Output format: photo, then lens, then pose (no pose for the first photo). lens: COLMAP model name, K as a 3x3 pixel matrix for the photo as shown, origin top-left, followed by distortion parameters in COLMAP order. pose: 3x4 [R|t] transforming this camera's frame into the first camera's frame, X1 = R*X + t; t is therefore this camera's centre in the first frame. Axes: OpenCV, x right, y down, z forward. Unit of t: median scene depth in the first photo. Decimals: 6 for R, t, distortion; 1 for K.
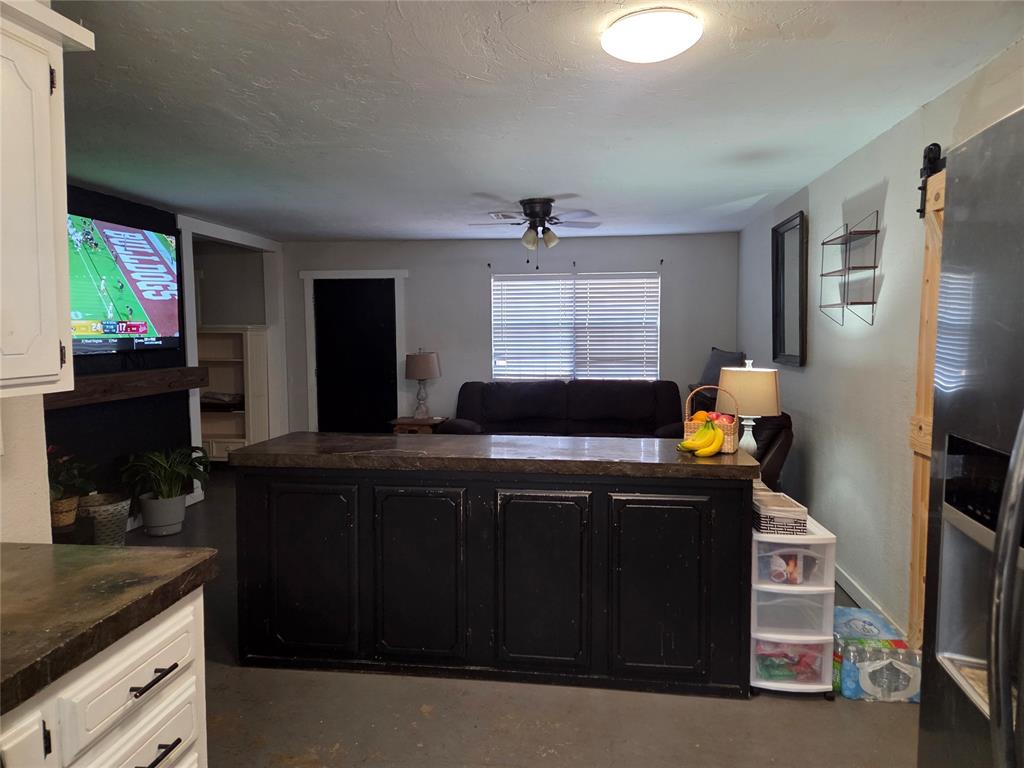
lens RADIAL K [[688.0, 0, 520.6], [0, 688.0, 385.0], [0, 0, 1]] dist [0.069031, -0.055409]
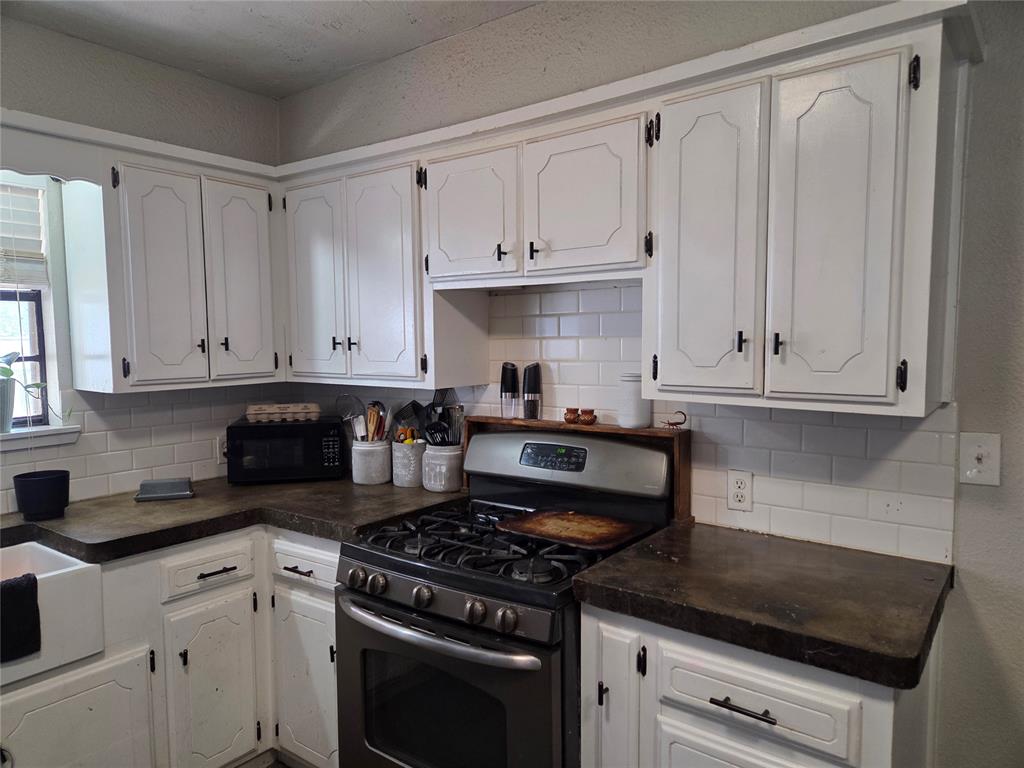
lens RADIAL K [[688.0, 0, 520.6], [0, 688.0, 385.0], [0, 0, 1]] dist [0.069031, -0.055409]
pose [[-0.497513, 0.071210, -0.864529, 0.444193], [-0.063890, 0.990910, 0.118386, -0.122906], [0.865100, 0.114133, -0.488441, 1.171174]]
